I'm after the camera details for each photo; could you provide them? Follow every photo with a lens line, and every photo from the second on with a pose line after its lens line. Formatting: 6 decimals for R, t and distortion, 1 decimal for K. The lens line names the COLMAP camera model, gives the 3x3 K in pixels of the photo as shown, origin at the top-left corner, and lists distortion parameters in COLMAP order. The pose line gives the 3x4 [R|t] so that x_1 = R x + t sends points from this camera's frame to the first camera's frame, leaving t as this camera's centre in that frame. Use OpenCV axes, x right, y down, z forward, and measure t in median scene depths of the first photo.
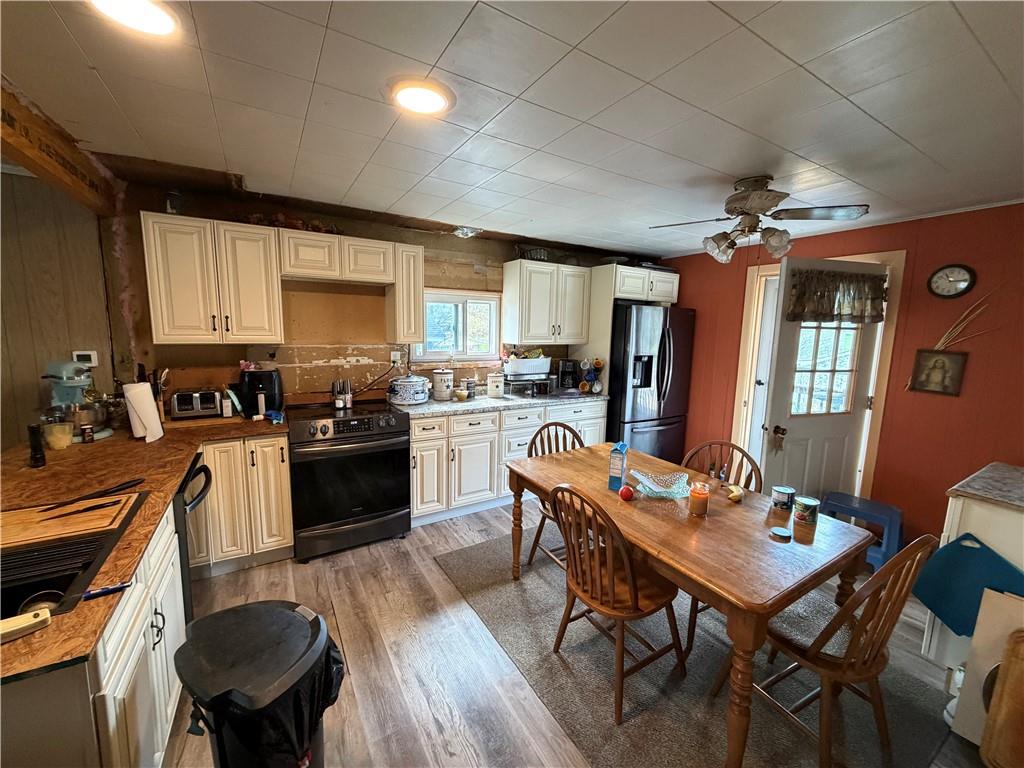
lens RADIAL K [[407.8, 0, 507.3], [0, 407.8, 383.0], [0, 0, 1]] dist [0.001506, -0.000097]
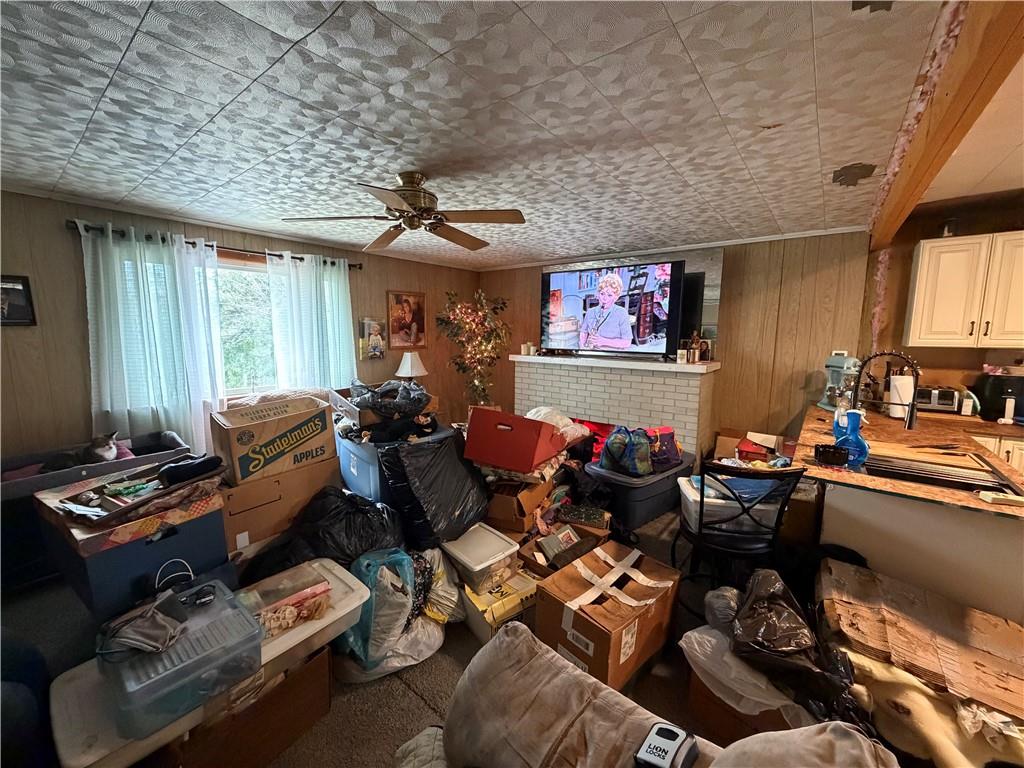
lens RADIAL K [[407.8, 0, 506.1], [0, 407.8, 384.2], [0, 0, 1]] dist [0.001506, -0.000097]
pose [[0.364368, 0.101534, -0.925703, -0.138676], [-0.121786, 0.990697, 0.060727, 0.086605], [0.923257, 0.090611, 0.373343, -0.547422]]
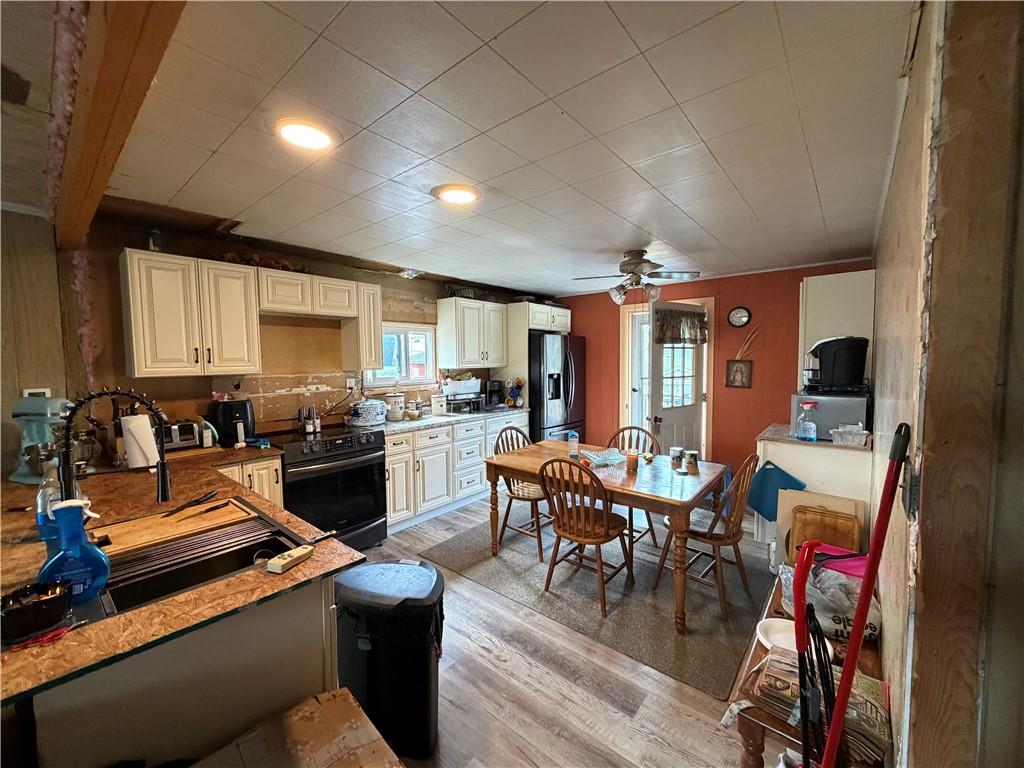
lens RADIAL K [[407.8, 0, 507.9], [0, 407.8, 382.4], [0, 0, 1]] dist [0.001506, -0.000097]
pose [[0.946930, -0.048834, 0.317708, -0.299231], [0.072582, 0.995349, -0.063339, 0.042800], [-0.313138, 0.083037, 0.946071, -0.213261]]
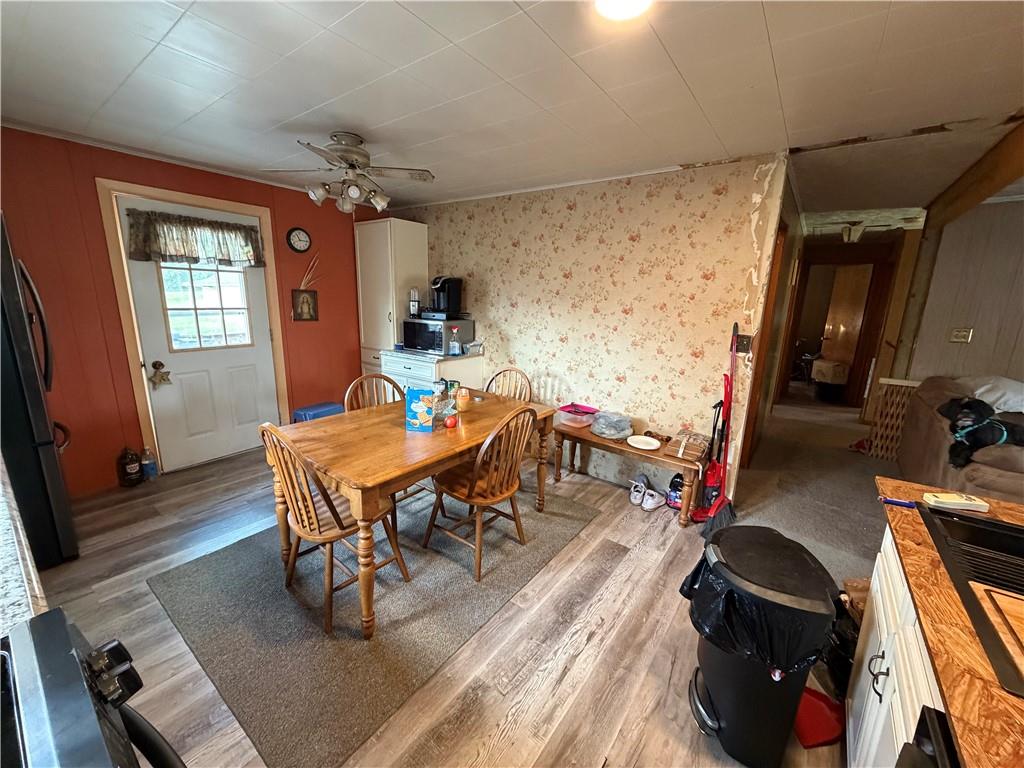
lens RADIAL K [[407.8, 0, 508.2], [0, 407.8, 383.0], [0, 0, 1]] dist [0.001506, -0.000097]
pose [[-0.376817, -0.227185, 0.897996, -0.587222], [0.087649, 0.956361, 0.278730, -0.107264], [-0.922132, 0.183738, -0.340461, 0.917352]]
